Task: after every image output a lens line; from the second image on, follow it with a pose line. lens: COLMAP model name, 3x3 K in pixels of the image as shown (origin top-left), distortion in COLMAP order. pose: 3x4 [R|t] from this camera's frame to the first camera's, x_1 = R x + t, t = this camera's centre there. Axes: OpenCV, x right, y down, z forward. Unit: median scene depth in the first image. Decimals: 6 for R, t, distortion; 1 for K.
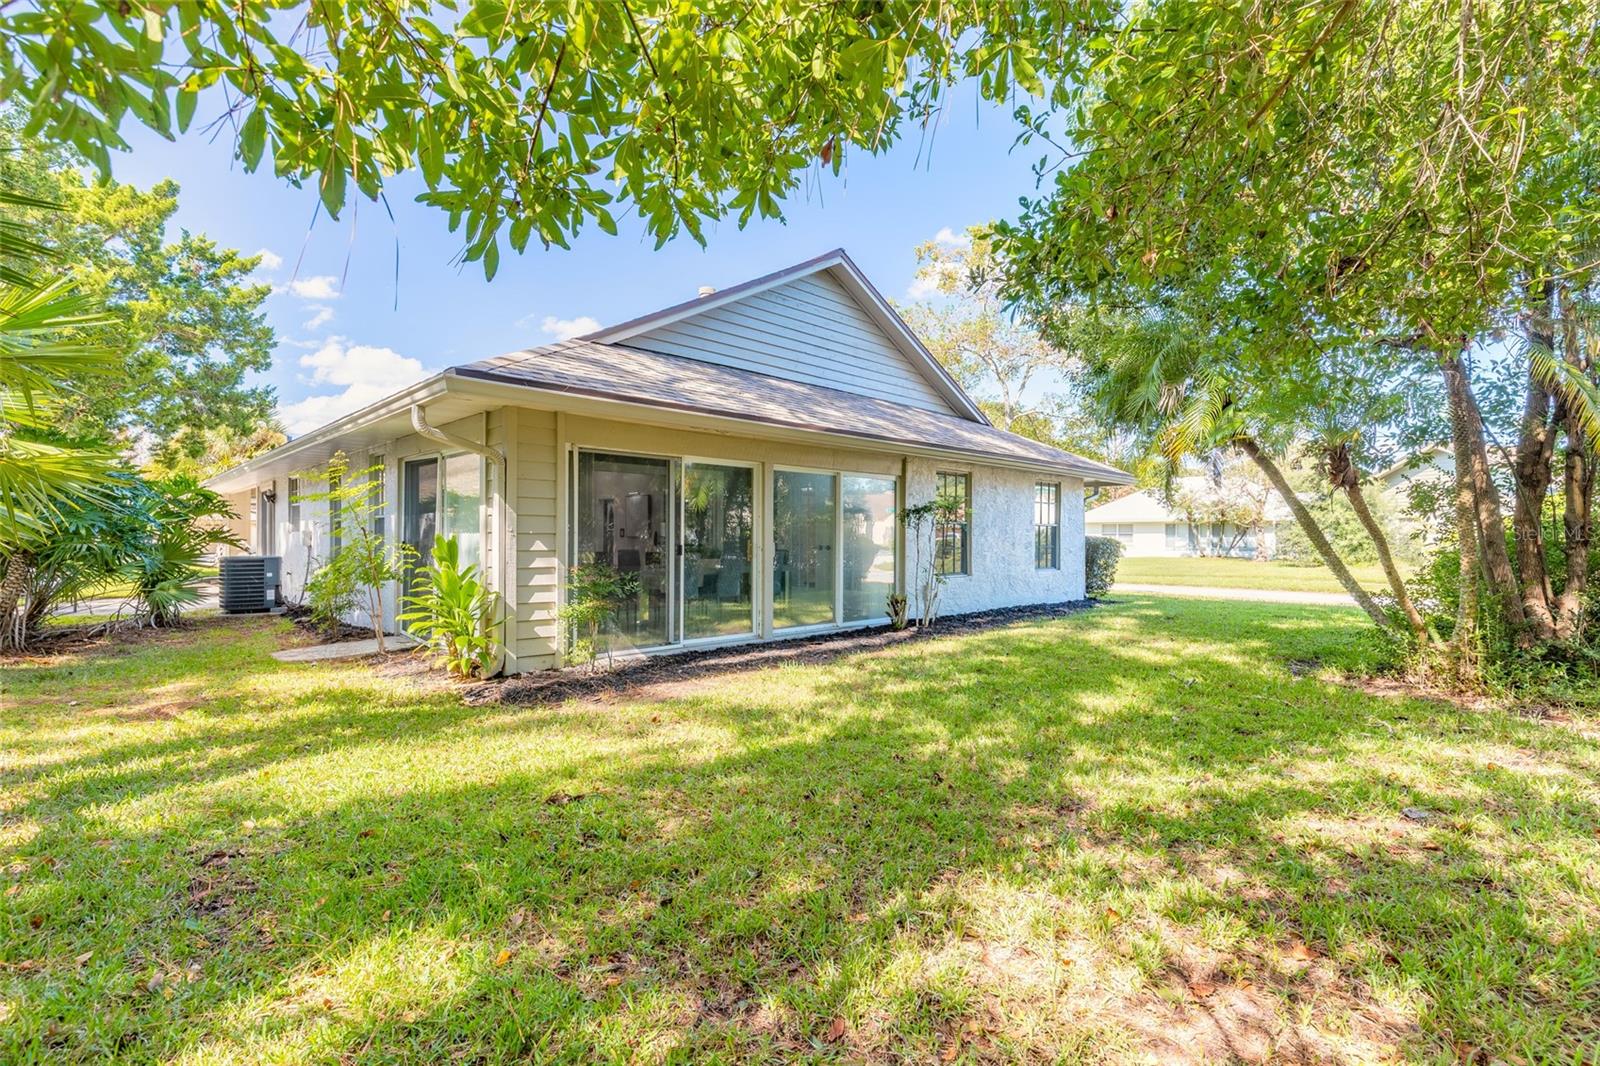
lens RADIAL K [[723.0, 0, 798.8], [0, 723.0, 534.8], [0, 0, 1]] dist [0.000149, 0.000108]
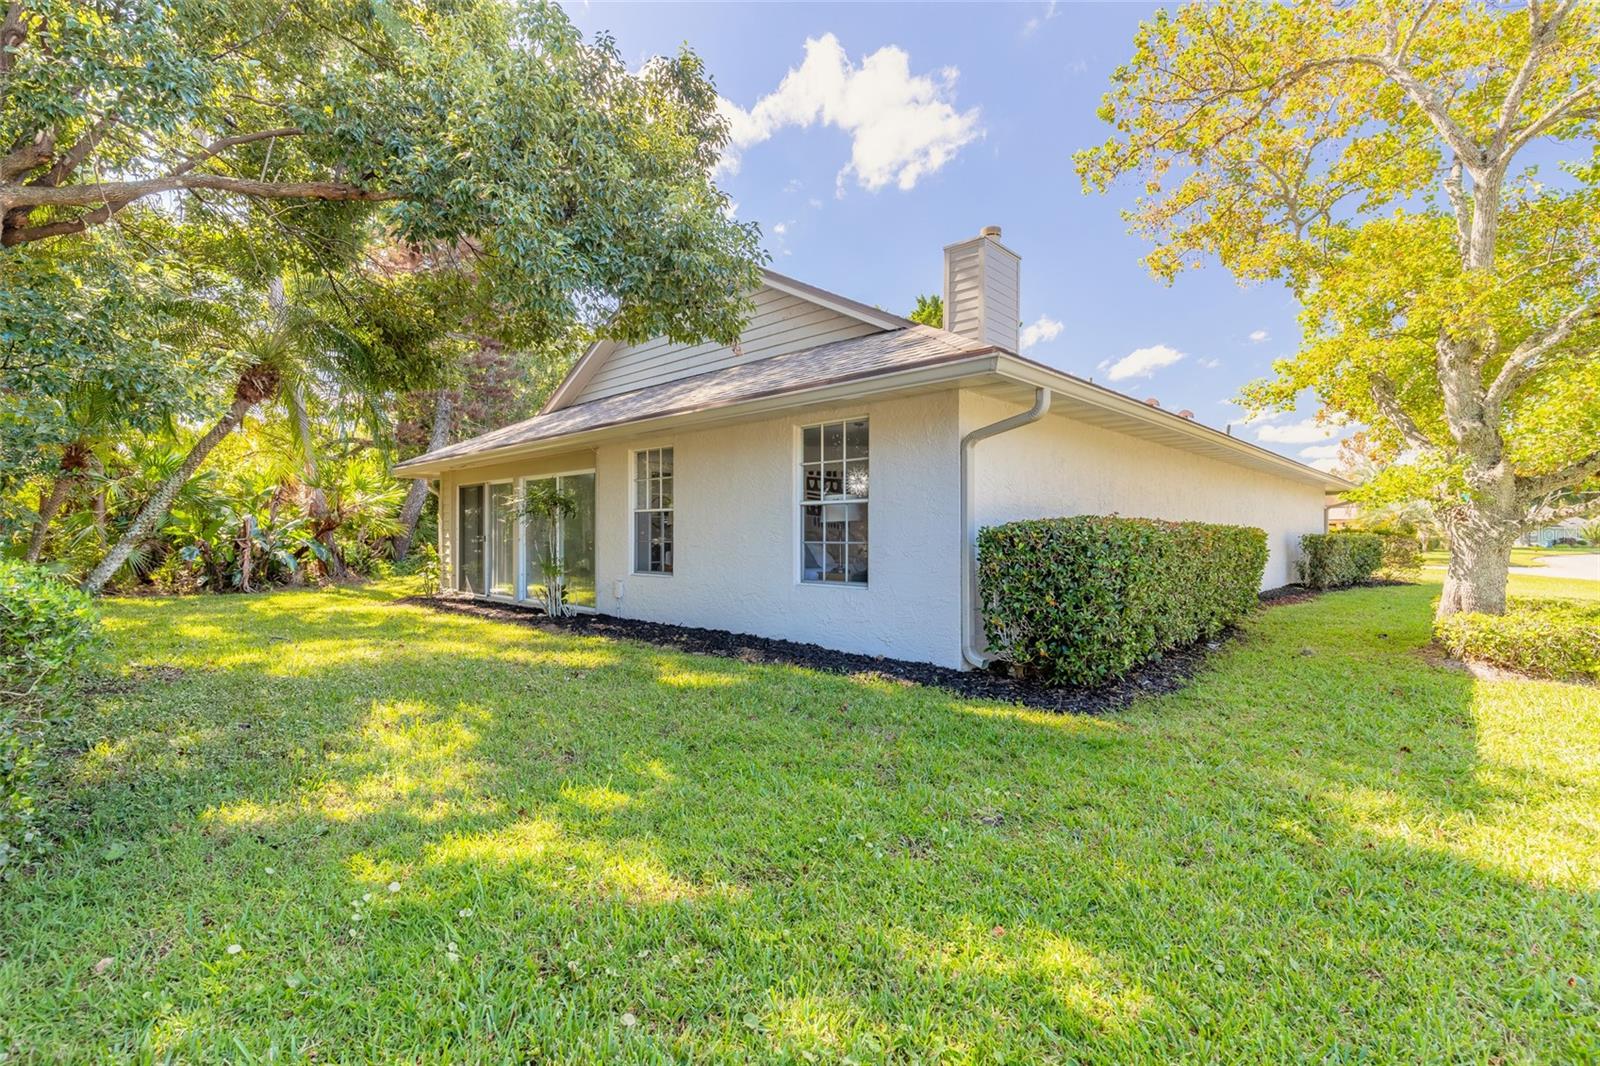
lens RADIAL K [[723.0, 0, 798.9], [0, 723.0, 536.9], [0, 0, 1]] dist [0.000149, 0.000108]
pose [[0.027936, -0.000697, -0.999609, 0.962252], [0.010774, 0.999942, -0.000396, 0.013258], [0.999552, -0.010759, 0.027942, 1.044762]]
